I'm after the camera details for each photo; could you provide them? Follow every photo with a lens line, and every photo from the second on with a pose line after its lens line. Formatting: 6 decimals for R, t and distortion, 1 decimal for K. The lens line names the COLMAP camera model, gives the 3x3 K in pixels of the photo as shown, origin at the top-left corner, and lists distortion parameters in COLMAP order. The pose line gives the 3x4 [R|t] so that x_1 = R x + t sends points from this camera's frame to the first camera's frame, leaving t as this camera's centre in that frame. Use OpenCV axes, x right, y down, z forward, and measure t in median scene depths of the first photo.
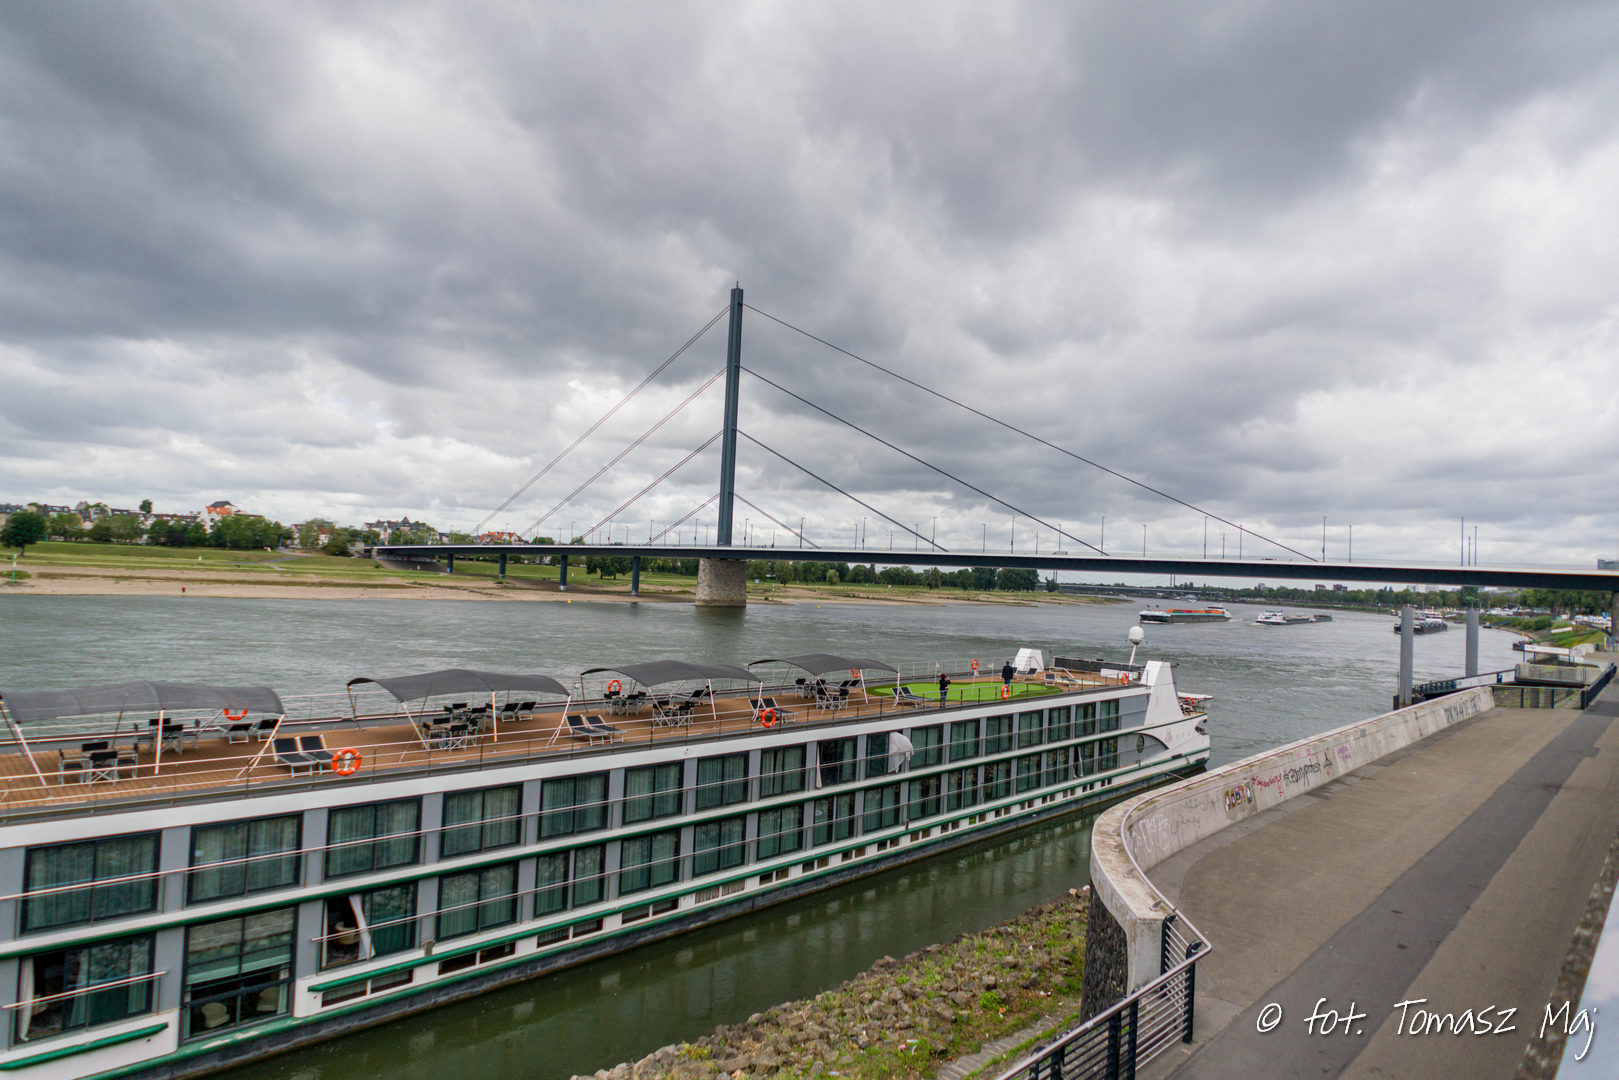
lens RADIAL K [[1025.1, 0, 809.5], [0, 1025.1, 540.0], [0, 0, 1]] dist [-0.028233, -0.001522]
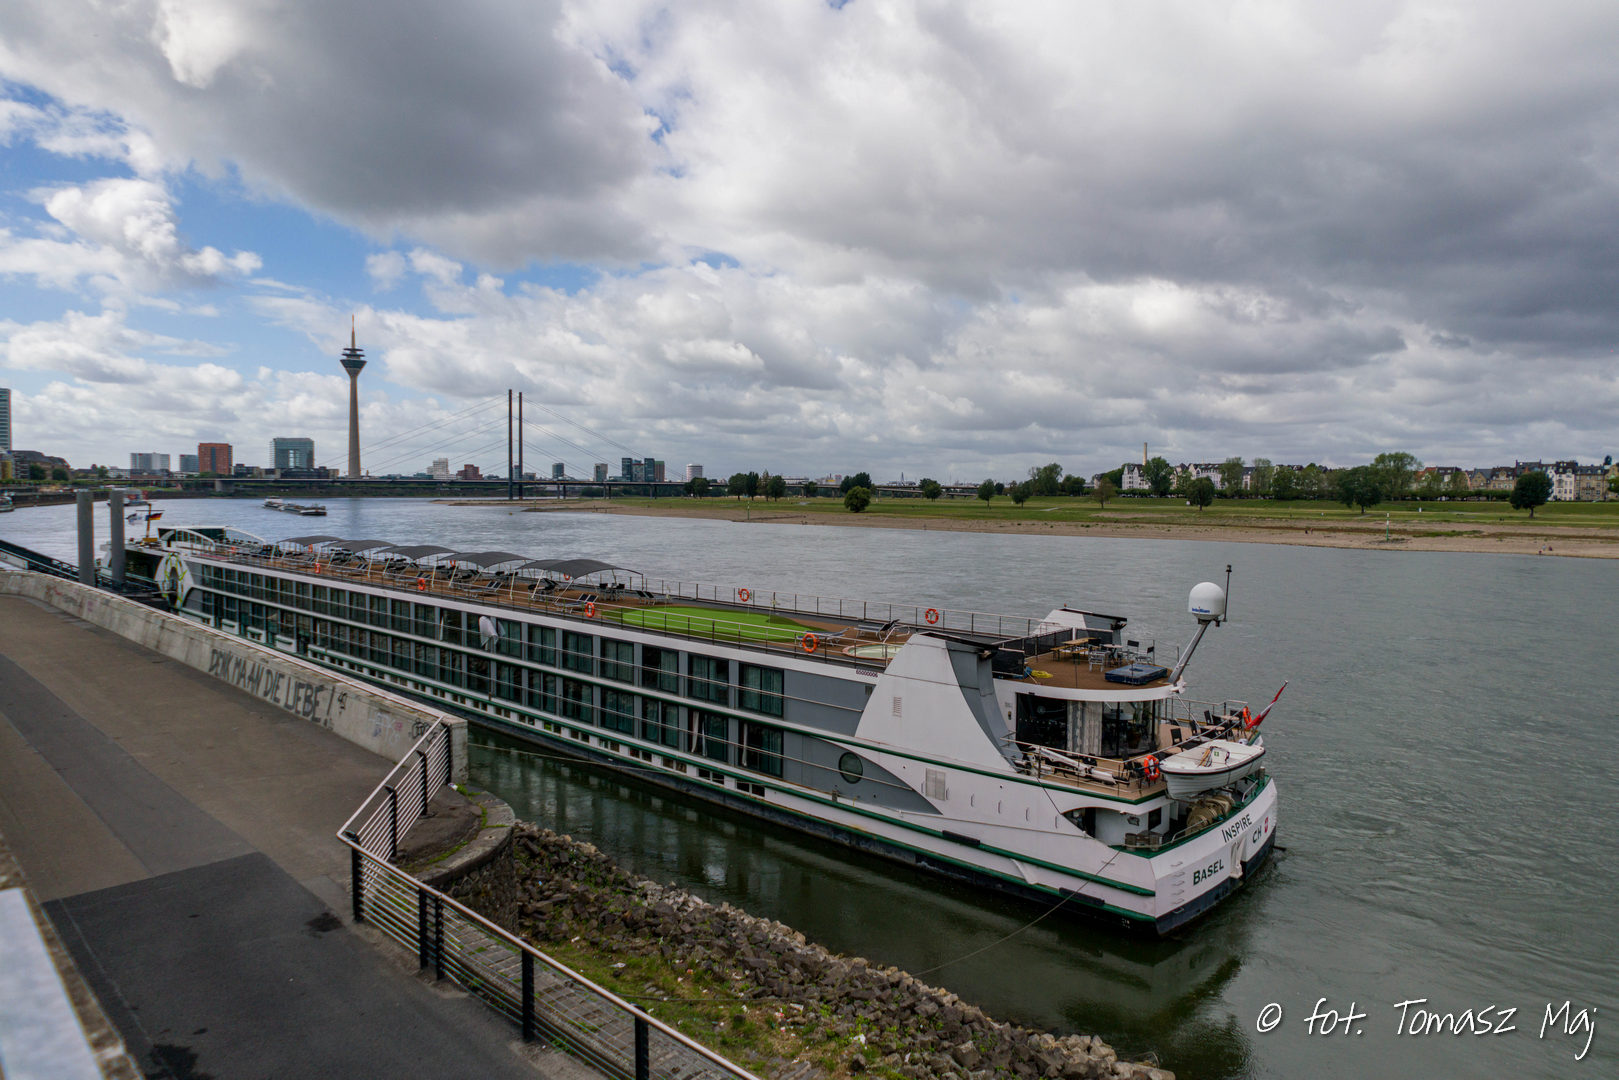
lens RADIAL K [[1025.1, 0, 809.5], [0, 1025.1, 540.0], [0, 0, 1]] dist [-0.028233, -0.001522]
pose [[-0.050975, -0.000694, -0.998700, 1.053084], [0.023186, 0.999729, -0.001878, 0.089490], [0.998431, -0.023251, -0.050945, 1.197603]]
